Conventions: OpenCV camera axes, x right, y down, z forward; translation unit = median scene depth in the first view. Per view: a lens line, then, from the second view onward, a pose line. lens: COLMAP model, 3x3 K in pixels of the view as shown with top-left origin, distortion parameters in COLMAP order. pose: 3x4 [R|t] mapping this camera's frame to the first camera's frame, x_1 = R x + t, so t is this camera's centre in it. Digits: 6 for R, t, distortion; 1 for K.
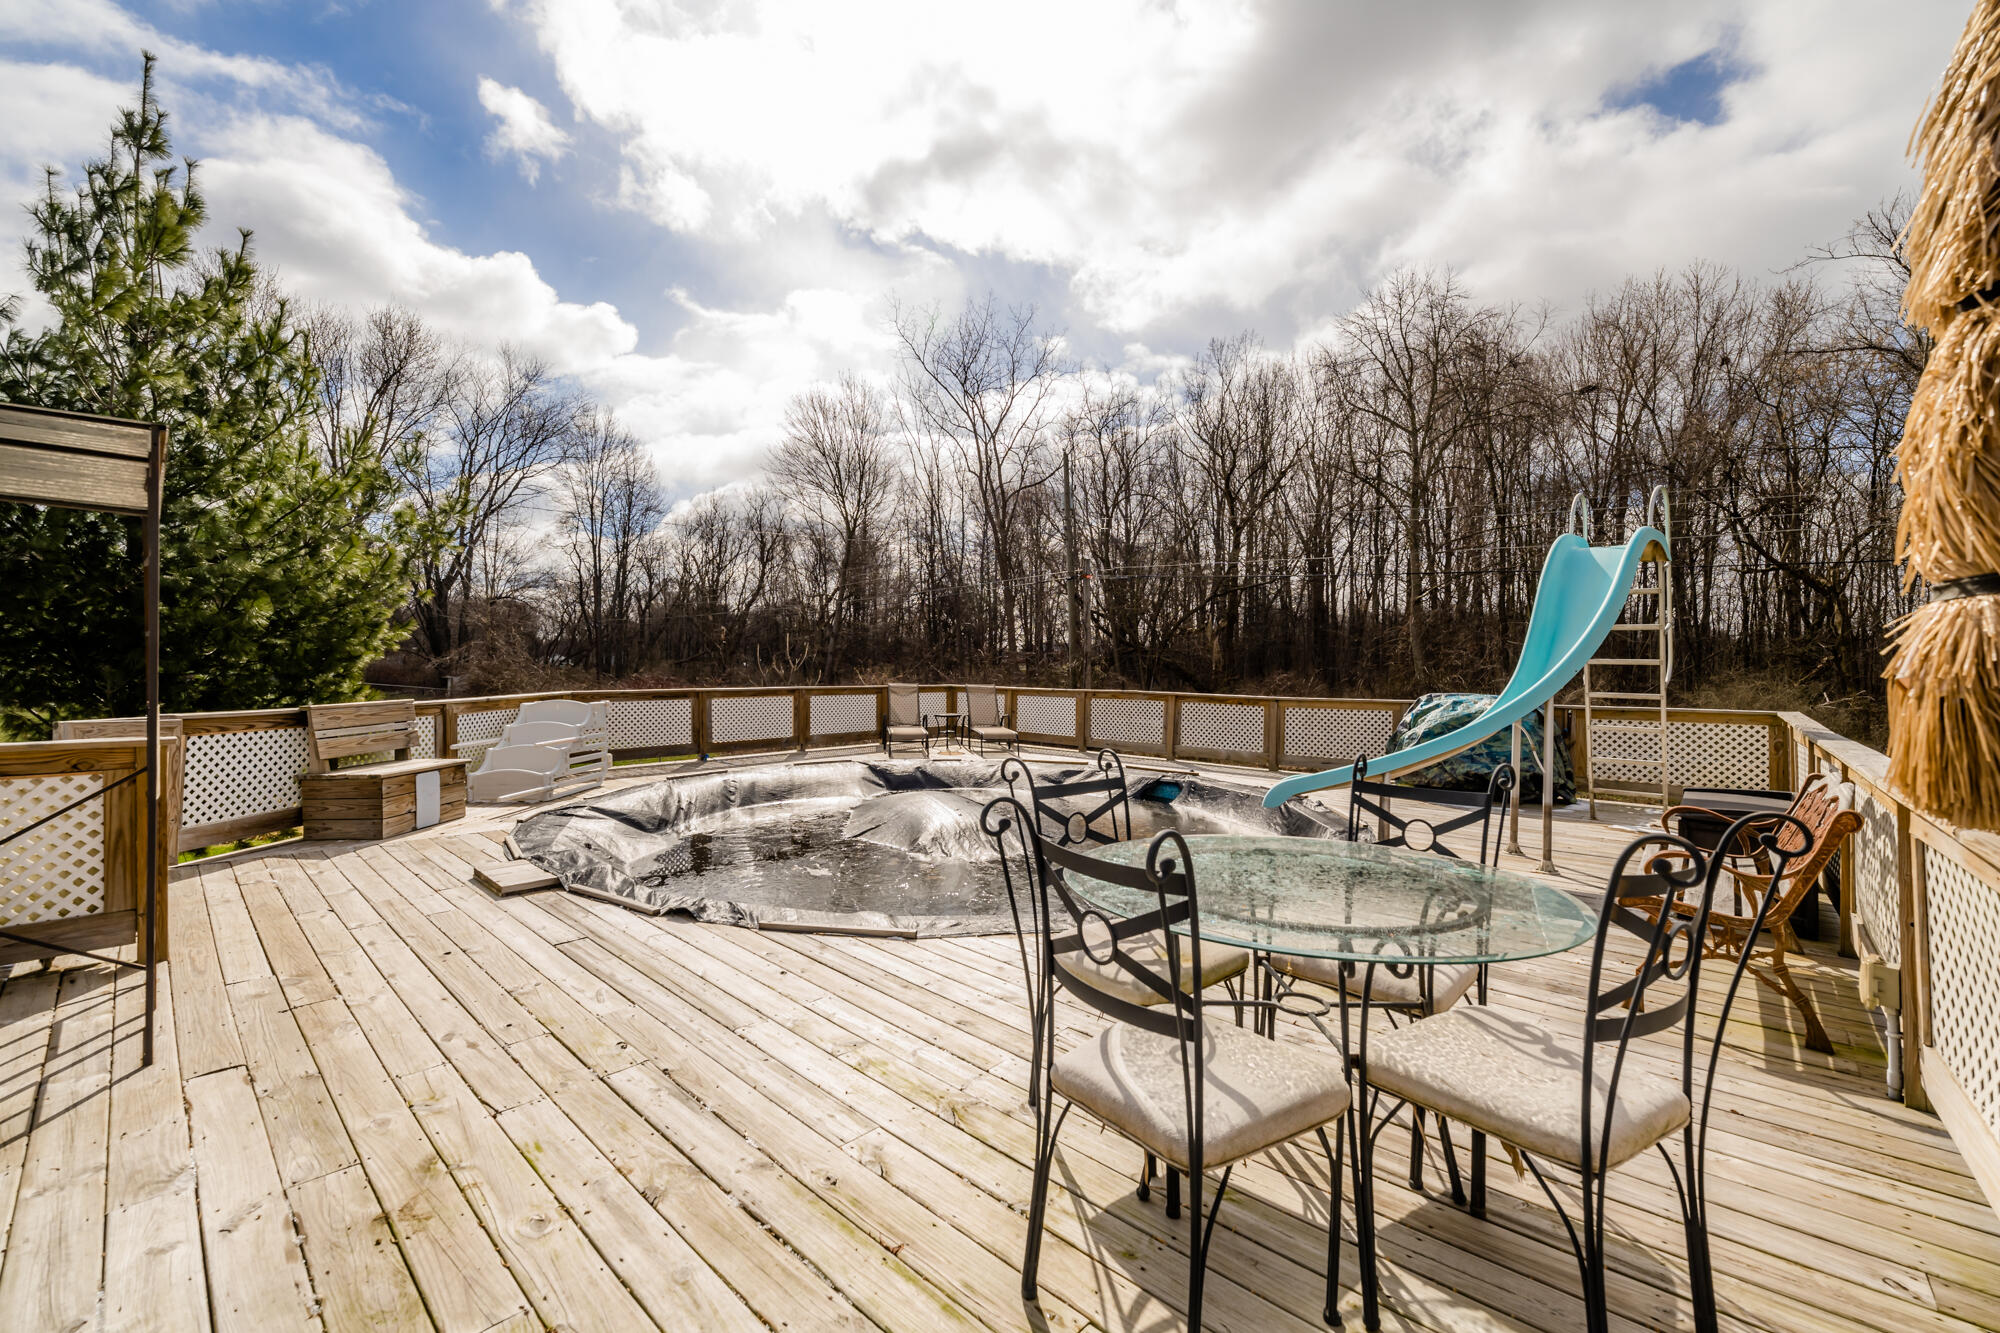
lens RADIAL K [[781.7, 0, 1002.2], [0, 781.7, 673.1], [0, 0, 1]] dist [0.000066, 0.000169]
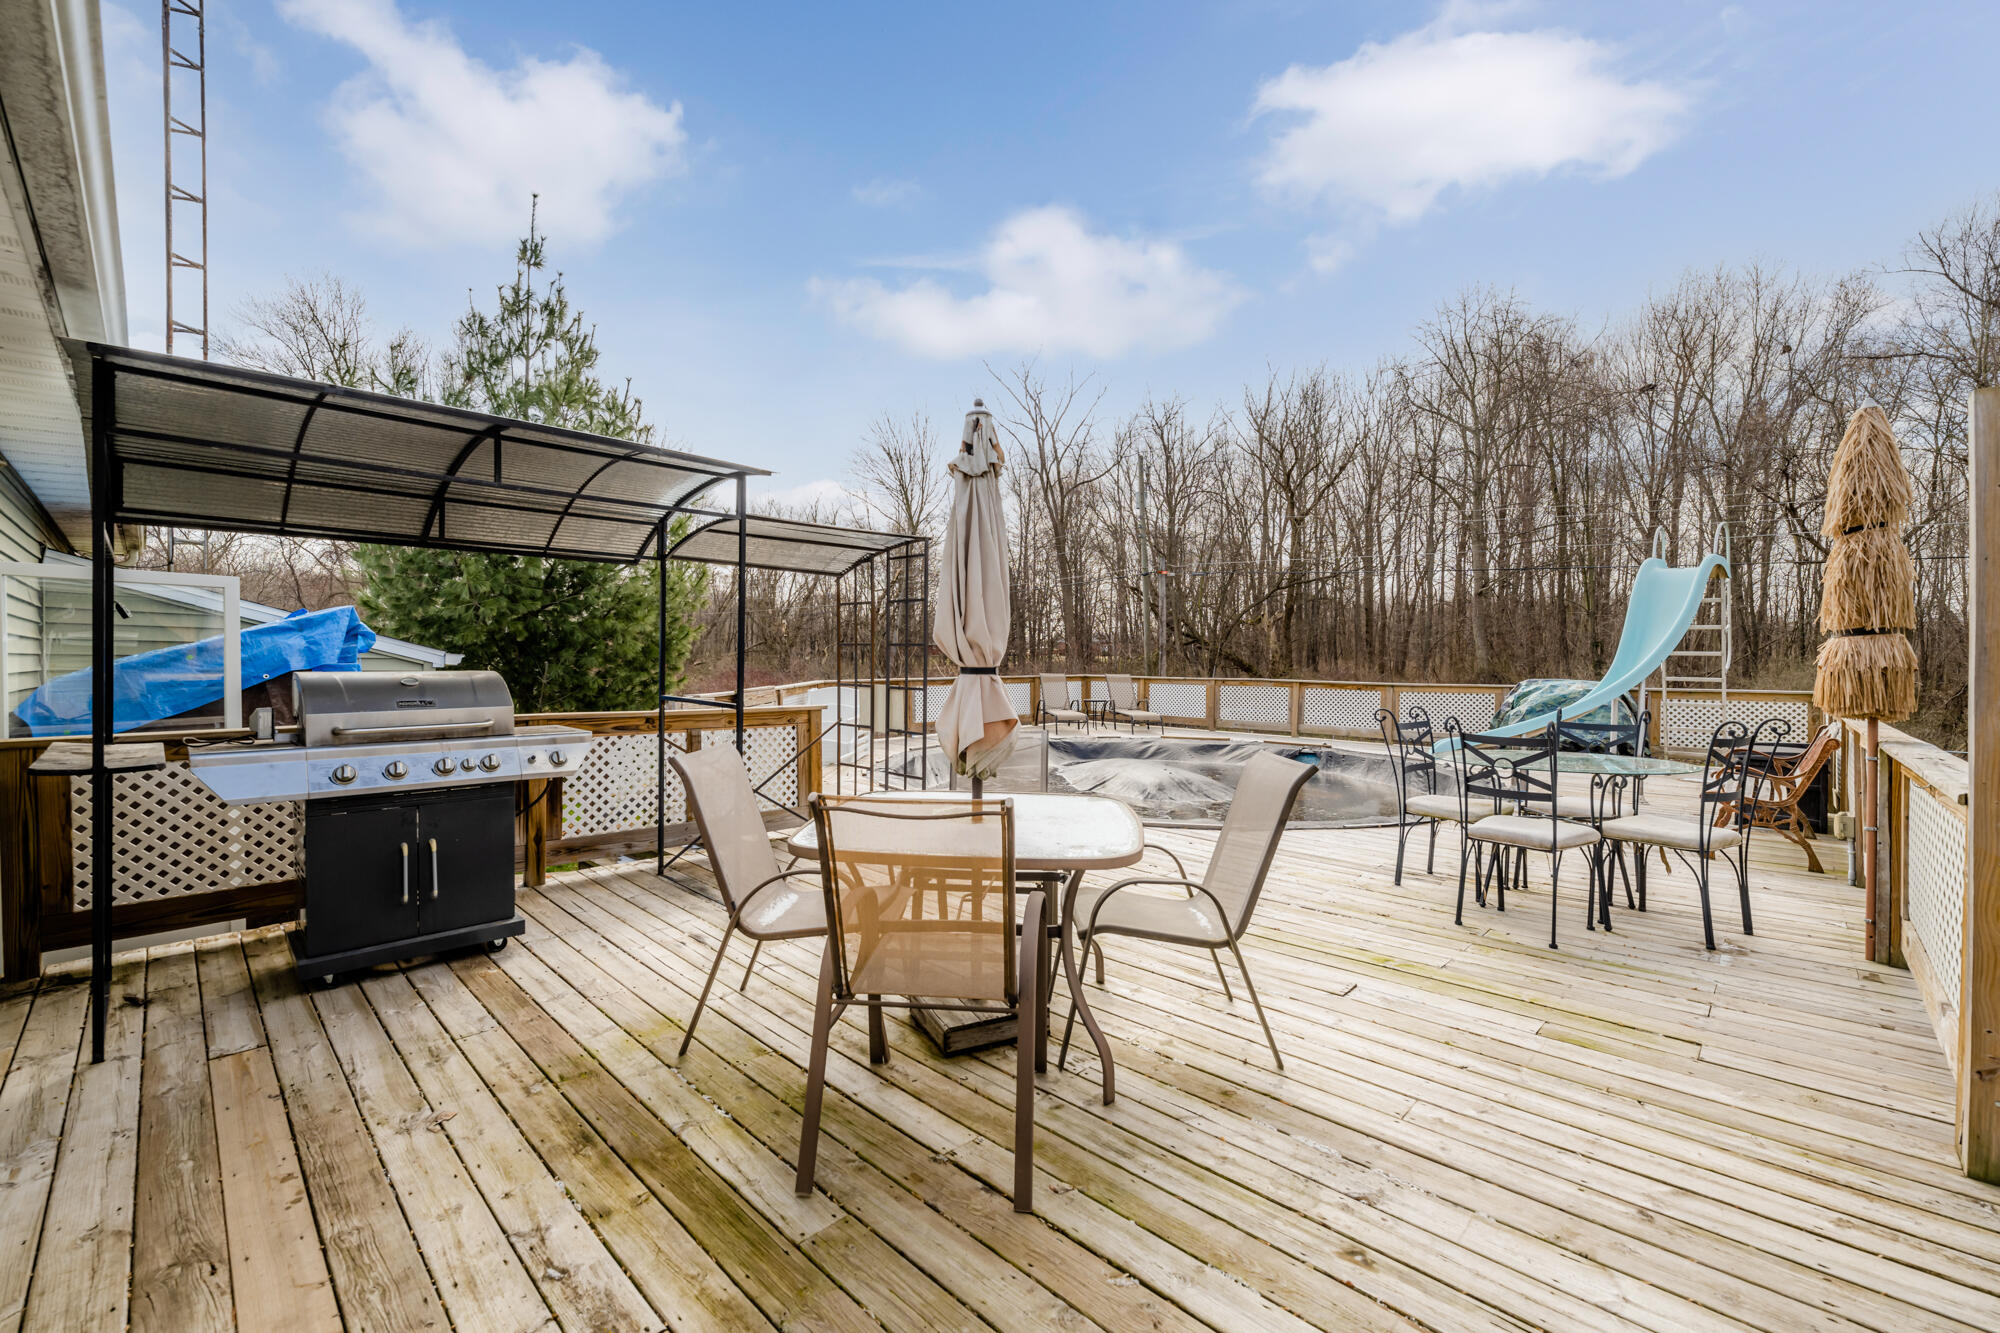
lens RADIAL K [[796.8, 0, 1001.4], [0, 796.8, 676.1], [0, 0, 1]] dist [-0.001057, -0.000523]
pose [[0.999519, -0.003899, -0.030778, -0.075035], [0.004365, 0.999877, 0.015064, -0.000461], [0.030716, -0.015191, 0.999413, -0.085853]]
